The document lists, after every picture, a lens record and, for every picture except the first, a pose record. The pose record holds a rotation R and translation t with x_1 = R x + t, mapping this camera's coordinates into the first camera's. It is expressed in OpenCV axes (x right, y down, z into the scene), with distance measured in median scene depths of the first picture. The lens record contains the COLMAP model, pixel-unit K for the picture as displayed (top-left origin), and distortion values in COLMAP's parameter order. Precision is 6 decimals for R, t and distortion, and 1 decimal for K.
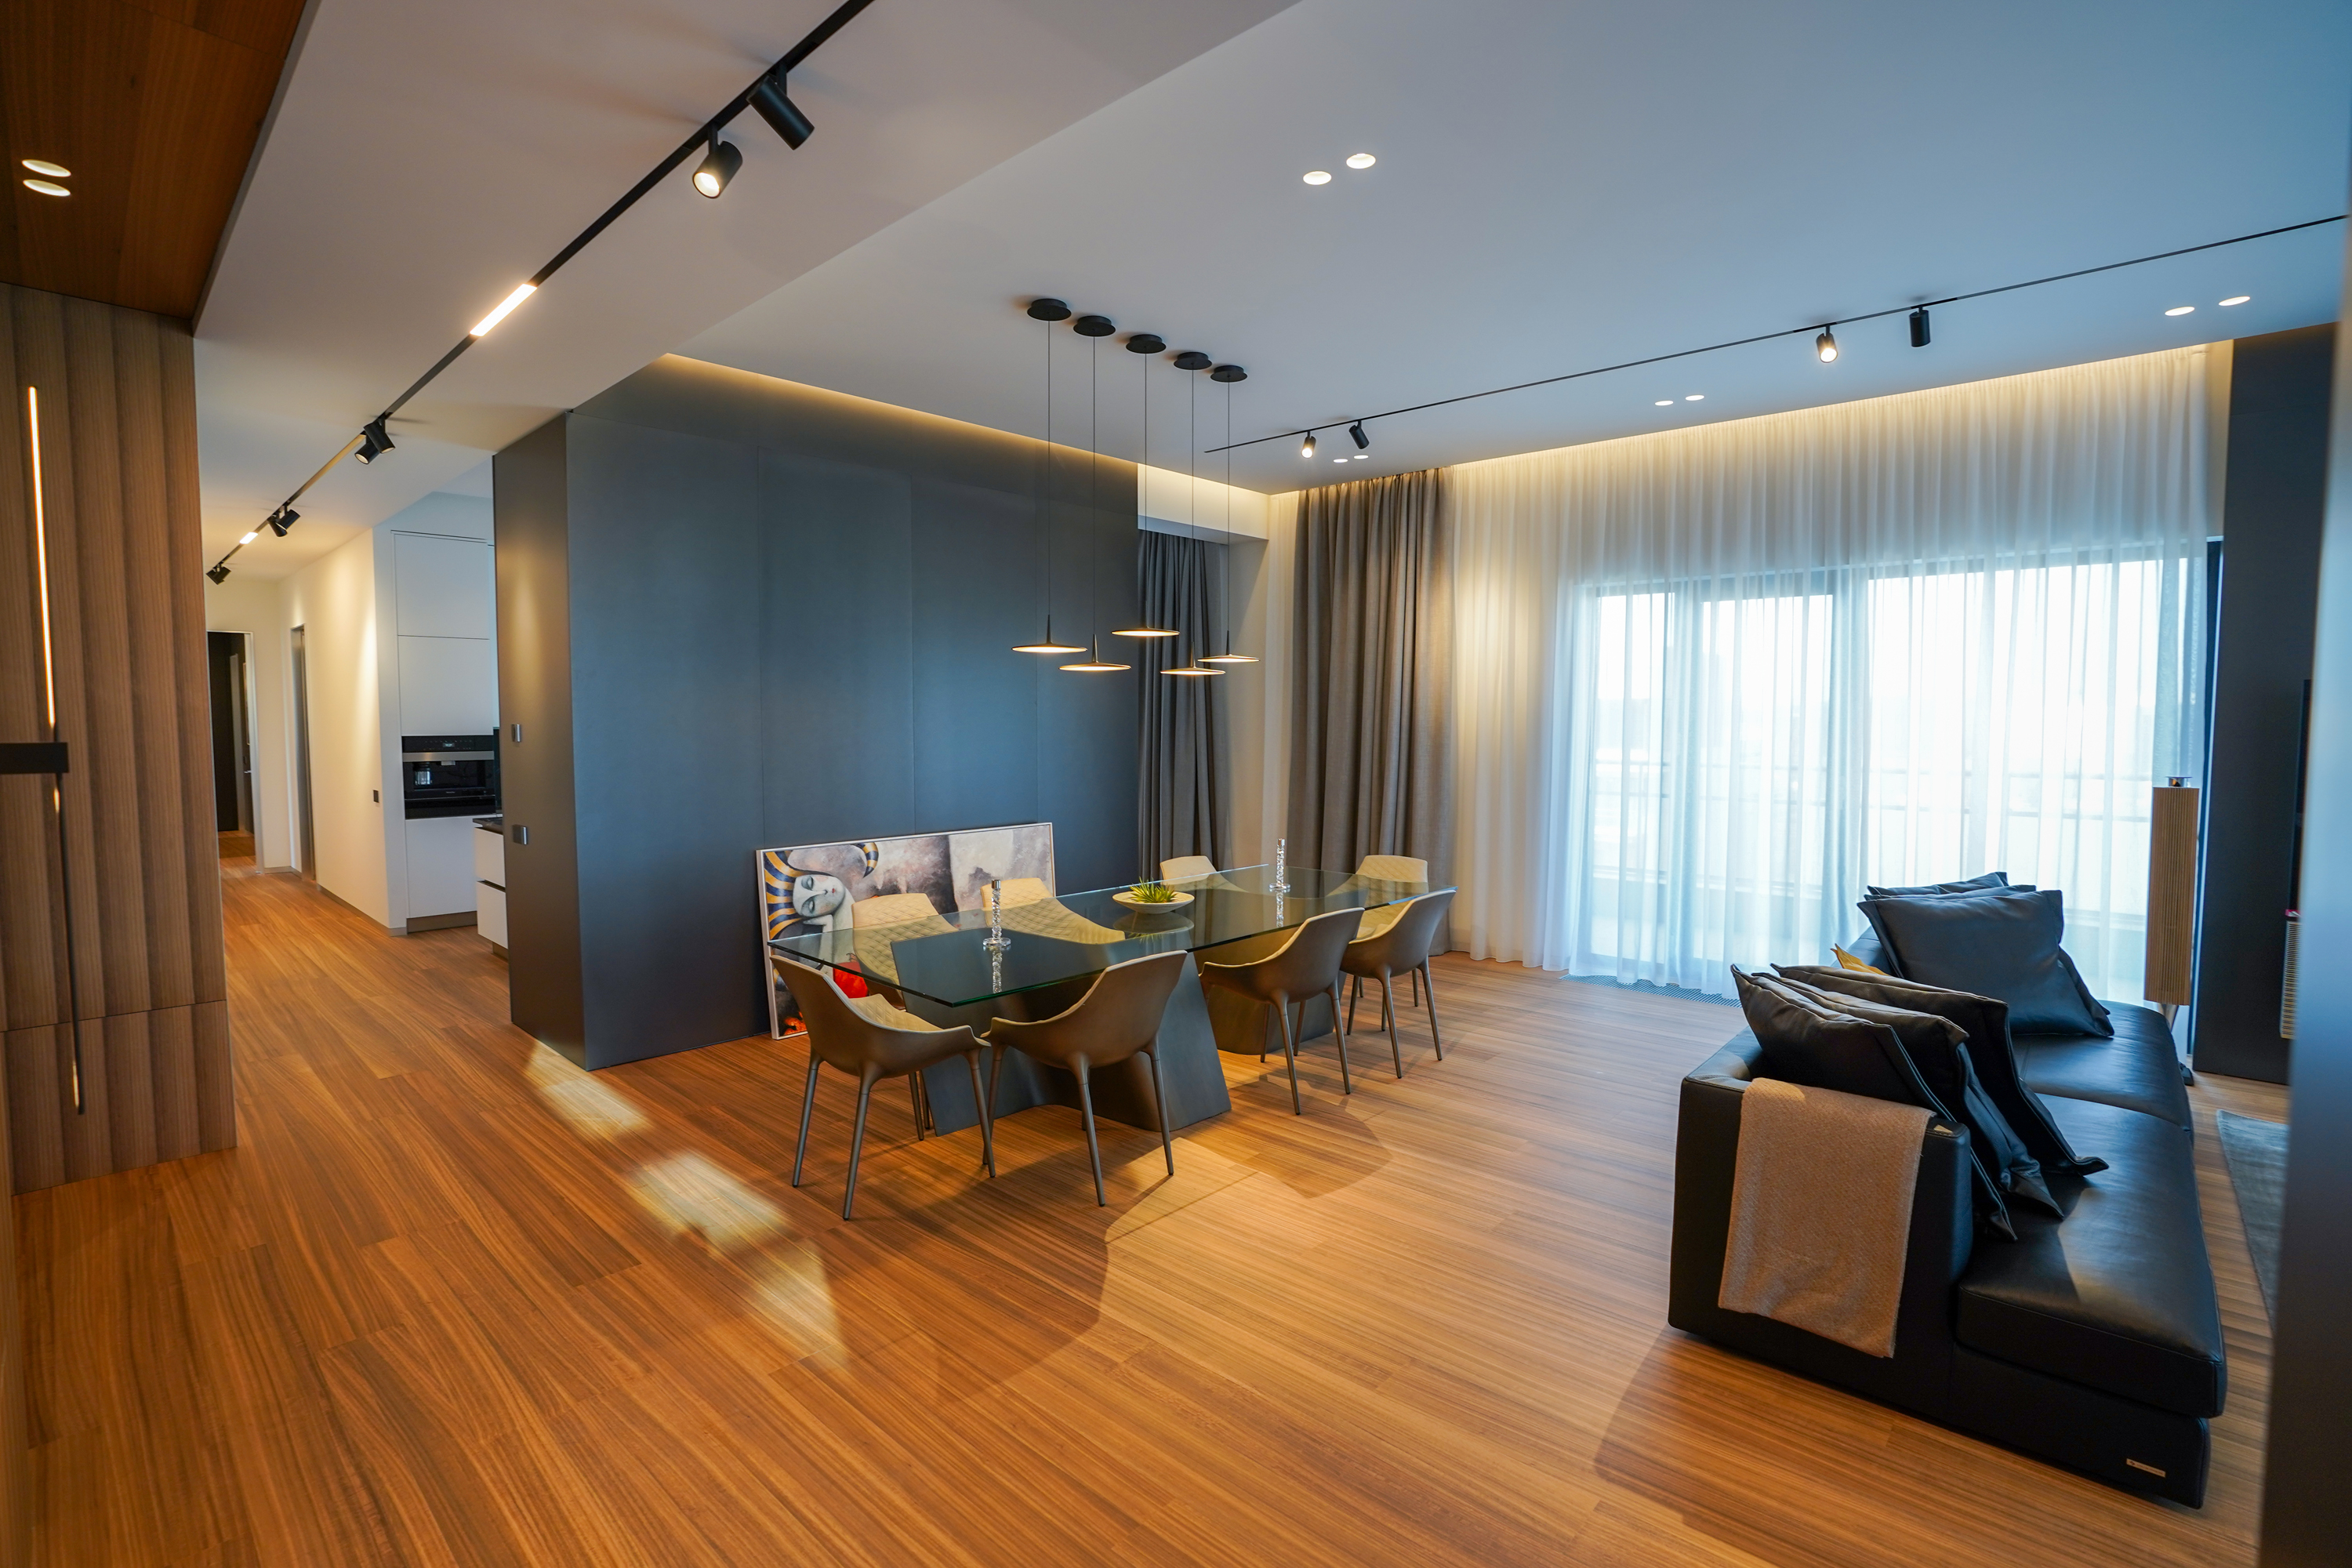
lens RADIAL K [[1082.5, 0, 1175.3], [0, 1082.5, 779.5], [0, 0, 1]] dist [-0.059754, 0.016455]
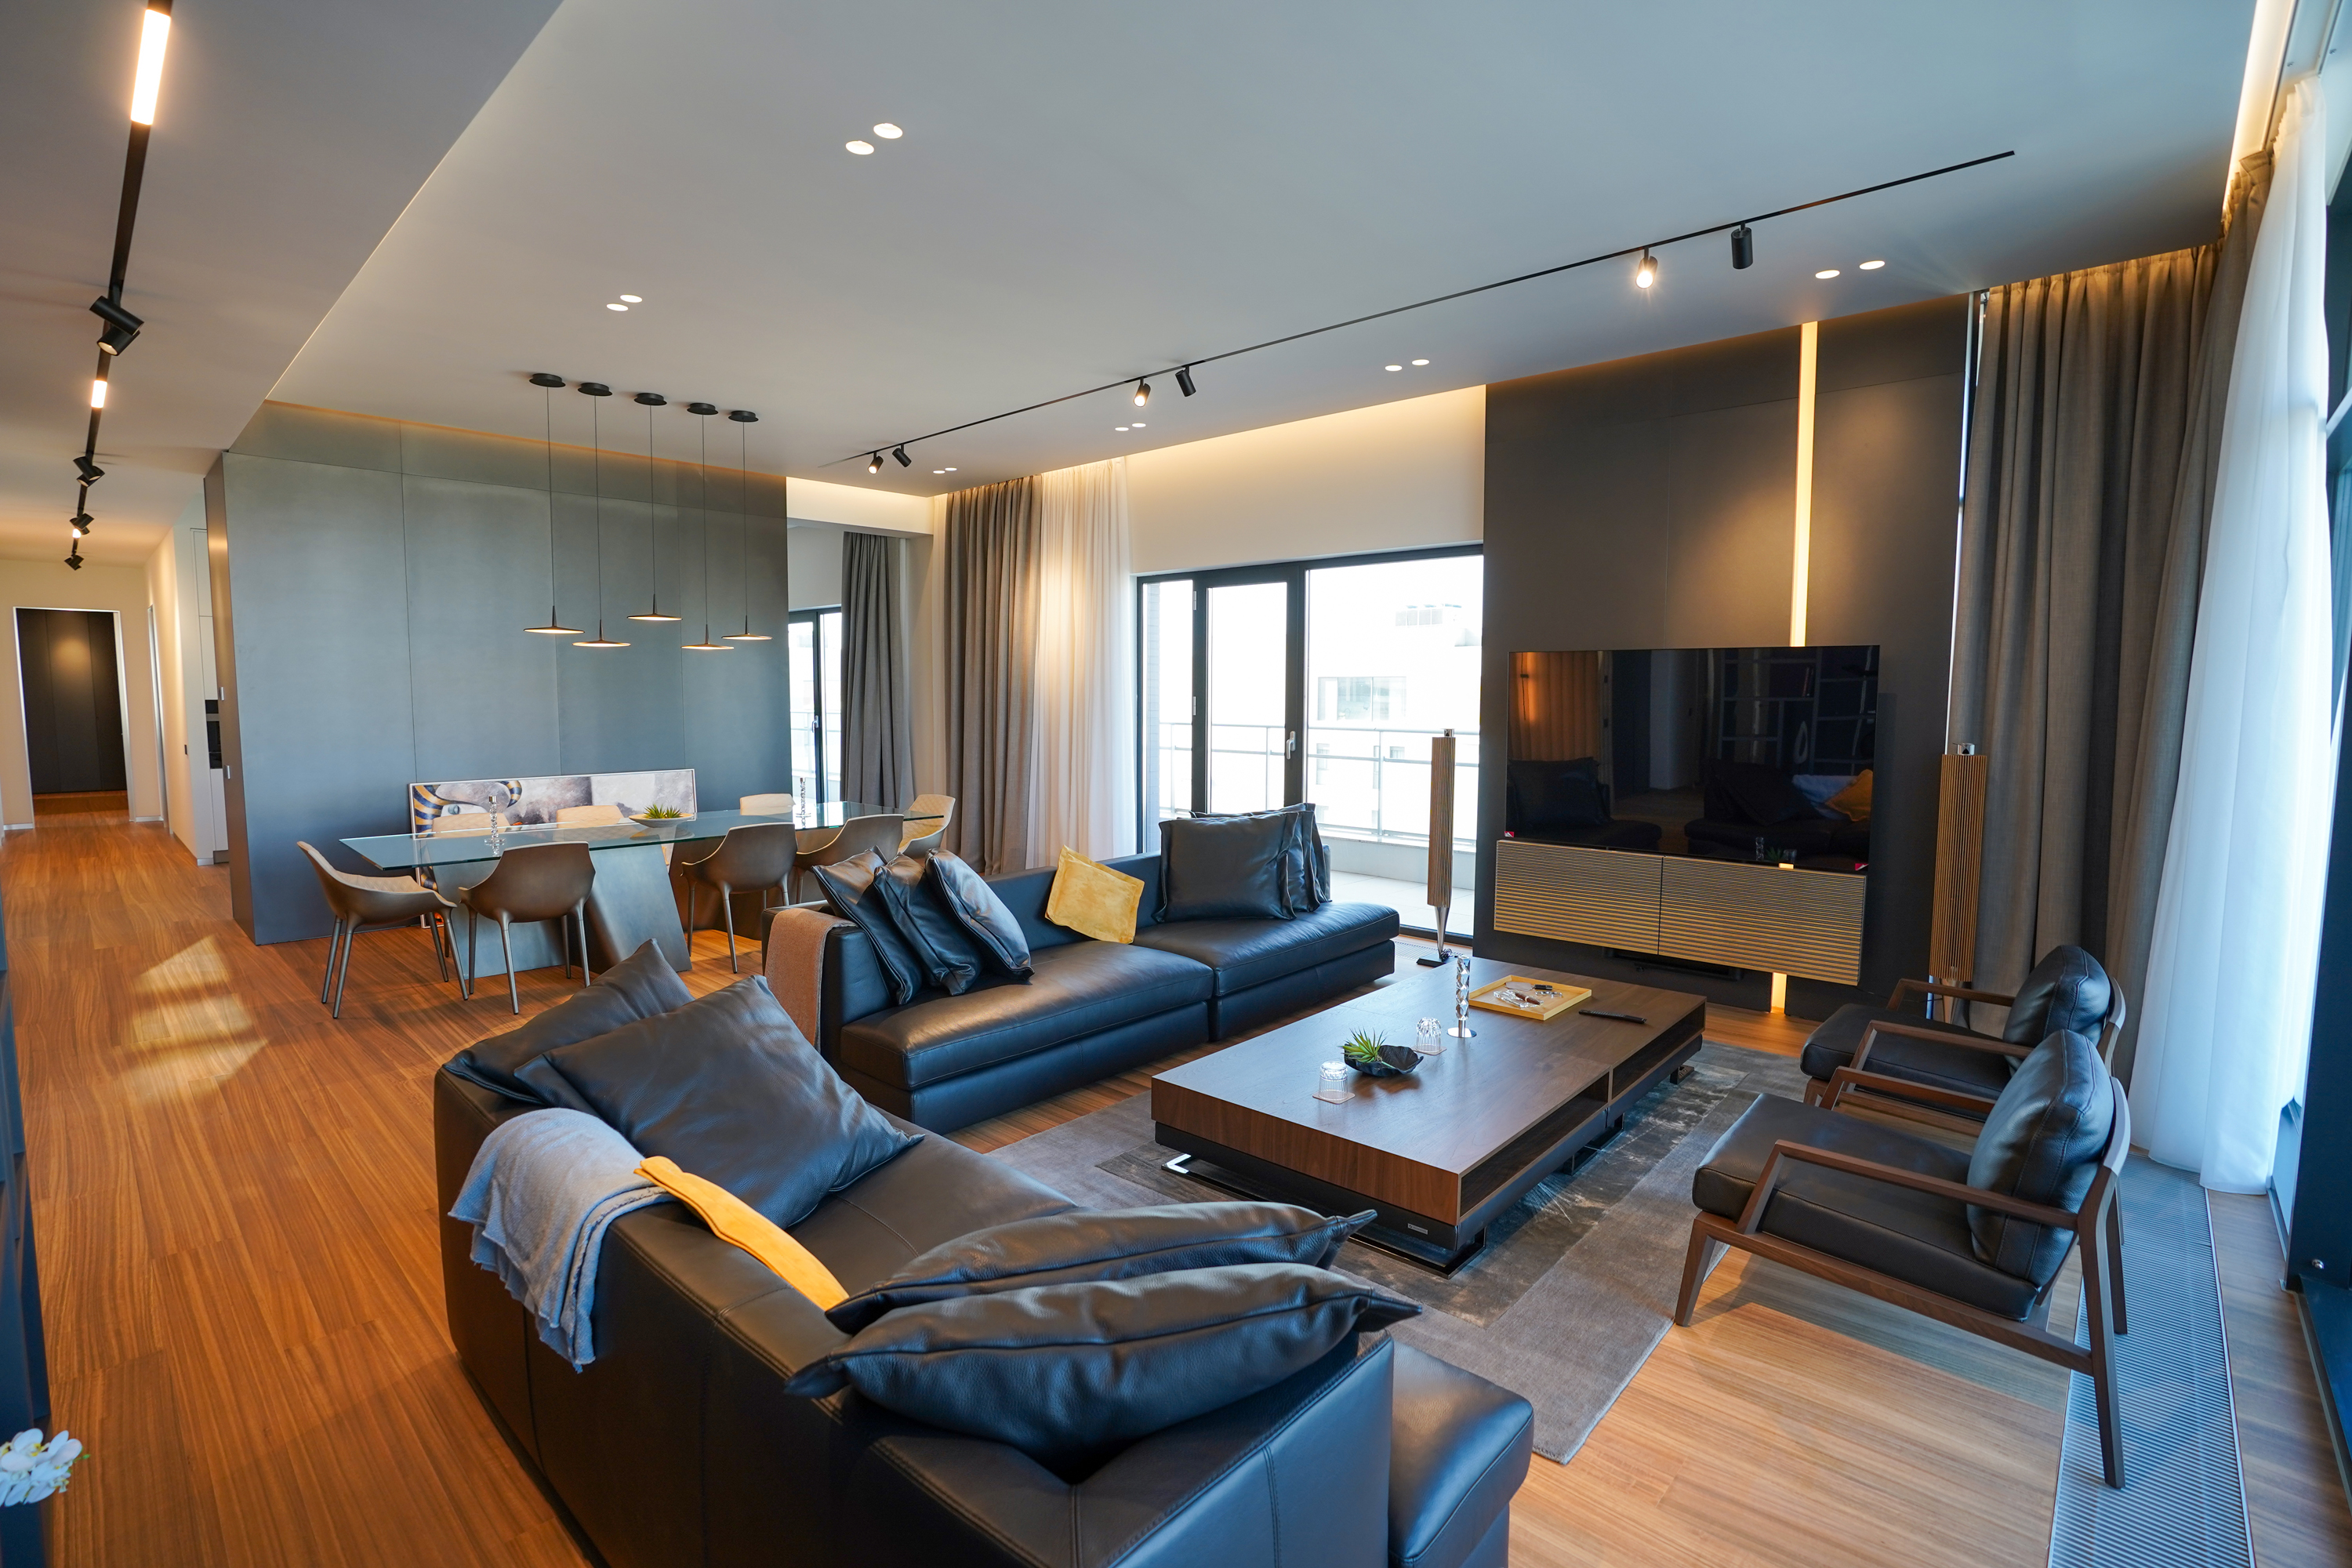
lens RADIAL K [[1082.5, 0, 1176.5], [0, 1082.5, 786.2], [0, 0, 1]] dist [-0.059754, 0.016455]
pose [[0.999984, 0.004213, -0.003827, 0.537458], [-0.004100, 0.999569, 0.029057, 0.026698], [0.003948, -0.029041, 0.999570, -0.273530]]
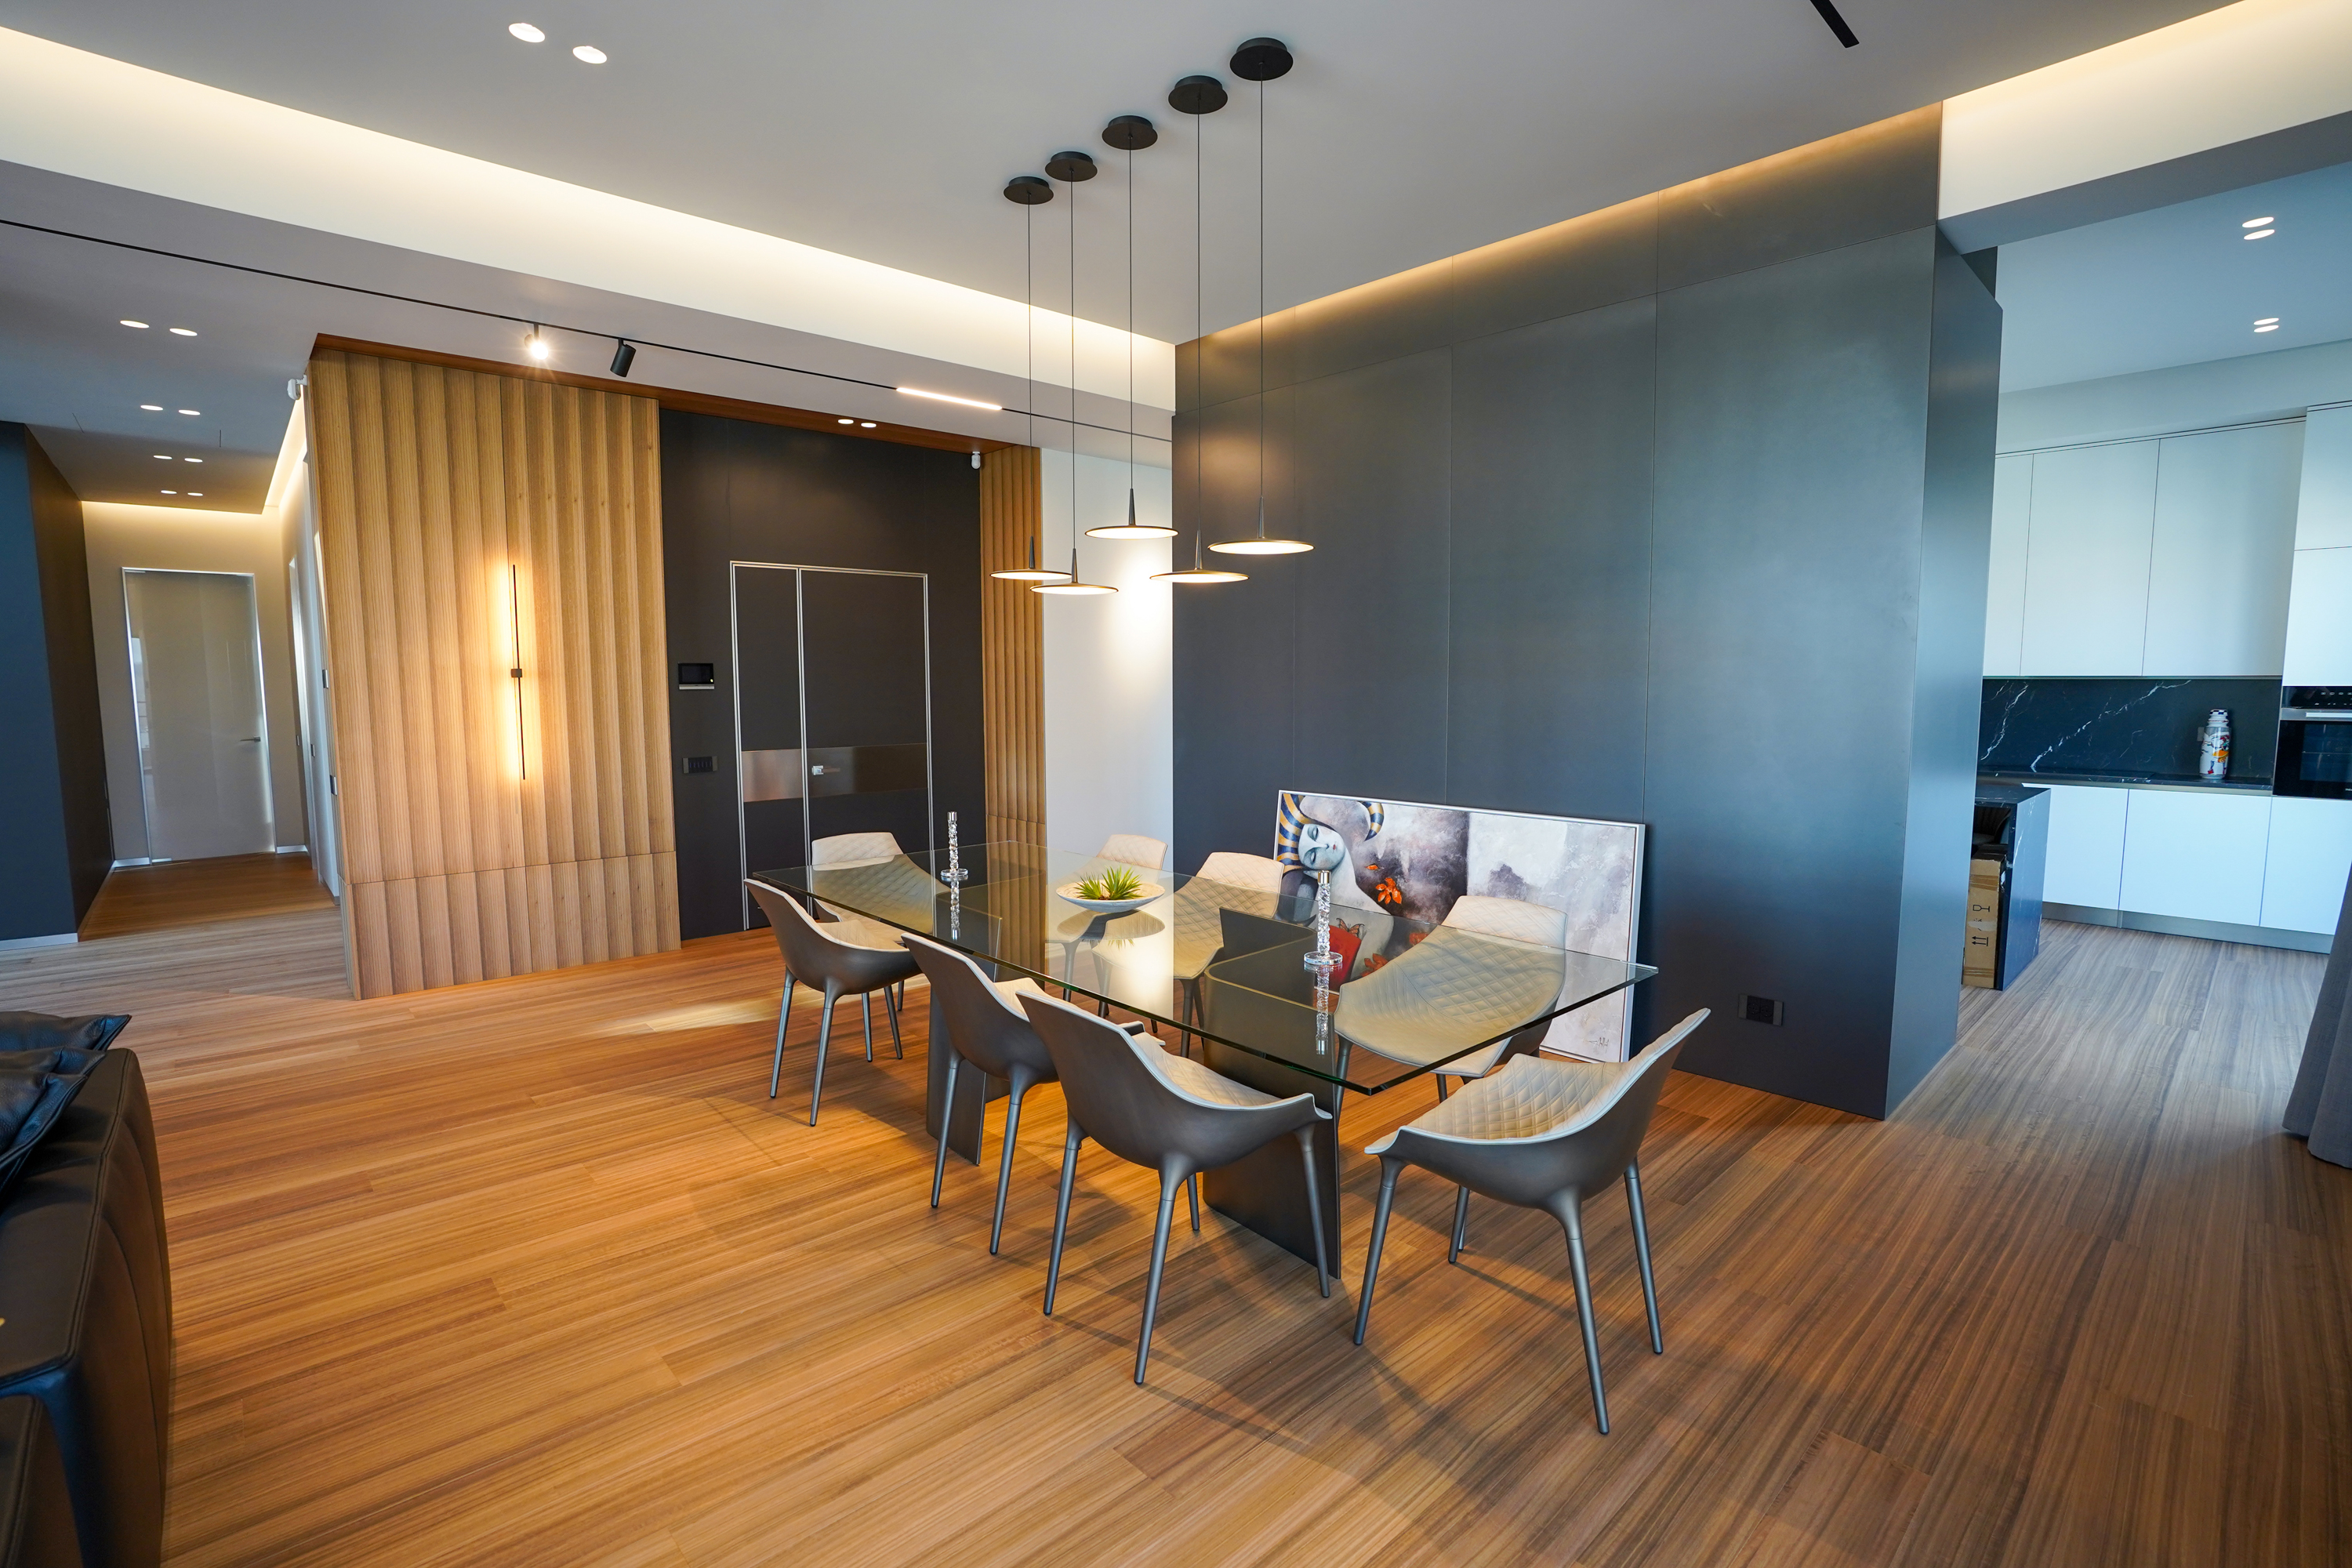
lens RADIAL K [[1082.5, 0, 1169.0], [0, 1082.5, 778.1], [0, 0, 1]] dist [-0.059754, 0.016455]
pose [[-0.087034, 0.089225, -0.992202, 0.615016], [-0.055263, 0.994015, 0.094236, -0.034859], [0.994671, 0.063034, -0.081582, 0.948783]]
